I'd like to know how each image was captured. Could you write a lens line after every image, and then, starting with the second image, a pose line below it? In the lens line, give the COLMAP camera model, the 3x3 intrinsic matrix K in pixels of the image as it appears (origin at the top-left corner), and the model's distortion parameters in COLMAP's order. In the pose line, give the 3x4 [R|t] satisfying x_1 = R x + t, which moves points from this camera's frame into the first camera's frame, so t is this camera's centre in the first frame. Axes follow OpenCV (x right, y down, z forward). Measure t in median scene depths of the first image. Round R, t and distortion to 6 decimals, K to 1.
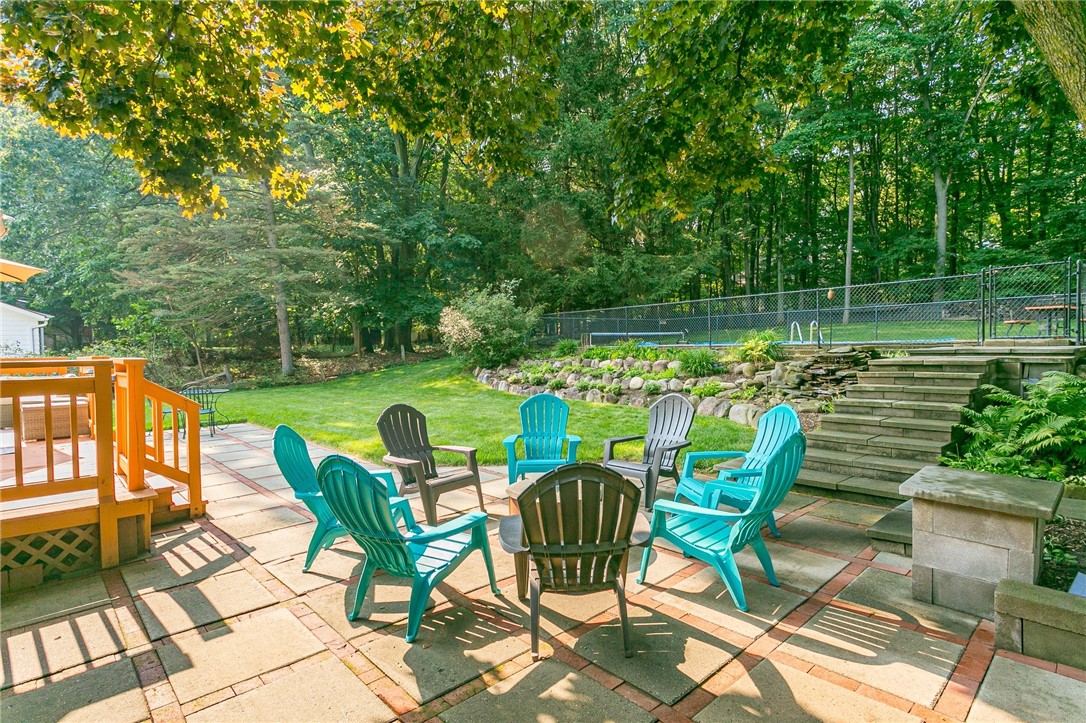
lens RADIAL K [[530.9, 0, 541.2], [0, 530.9, 357.1], [0, 0, 1]] dist [0.020081, 0.000365]
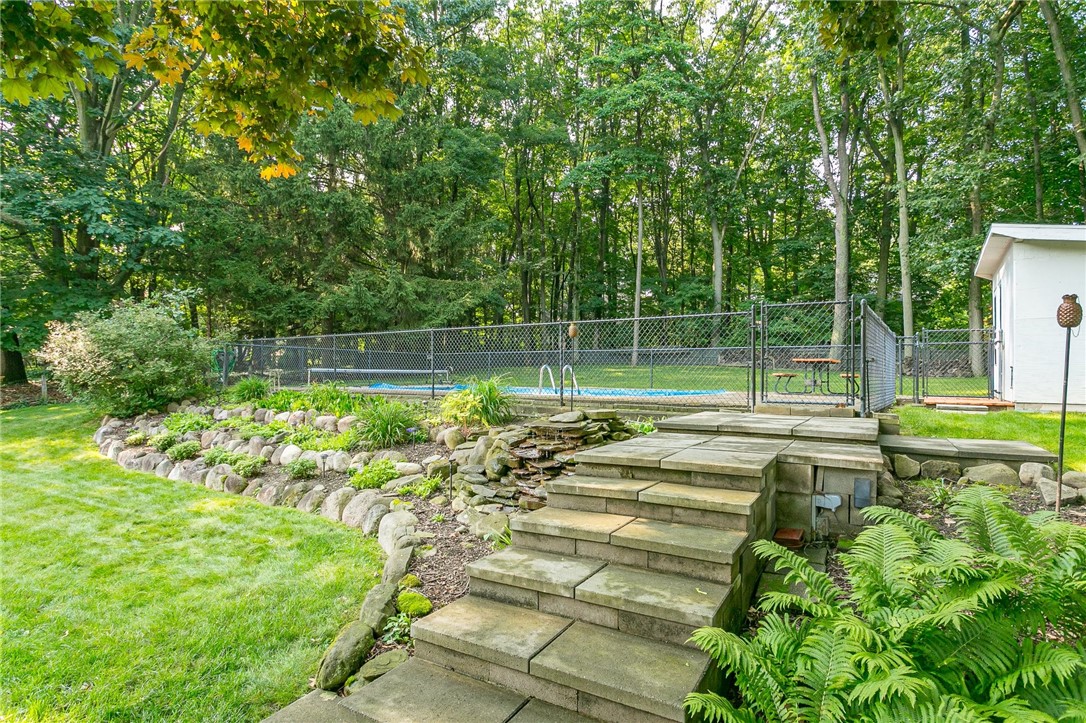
lens RADIAL K [[555.7, 0, 496.0], [0, 555.7, 366.2], [0, 0, 1]] dist [0.000370, 0.000047]
pose [[0.966574, 0.035054, 0.253980, 0.173441], [-0.024380, 0.998687, -0.045052, -0.023276], [-0.255226, 0.037354, 0.966160, 0.214497]]
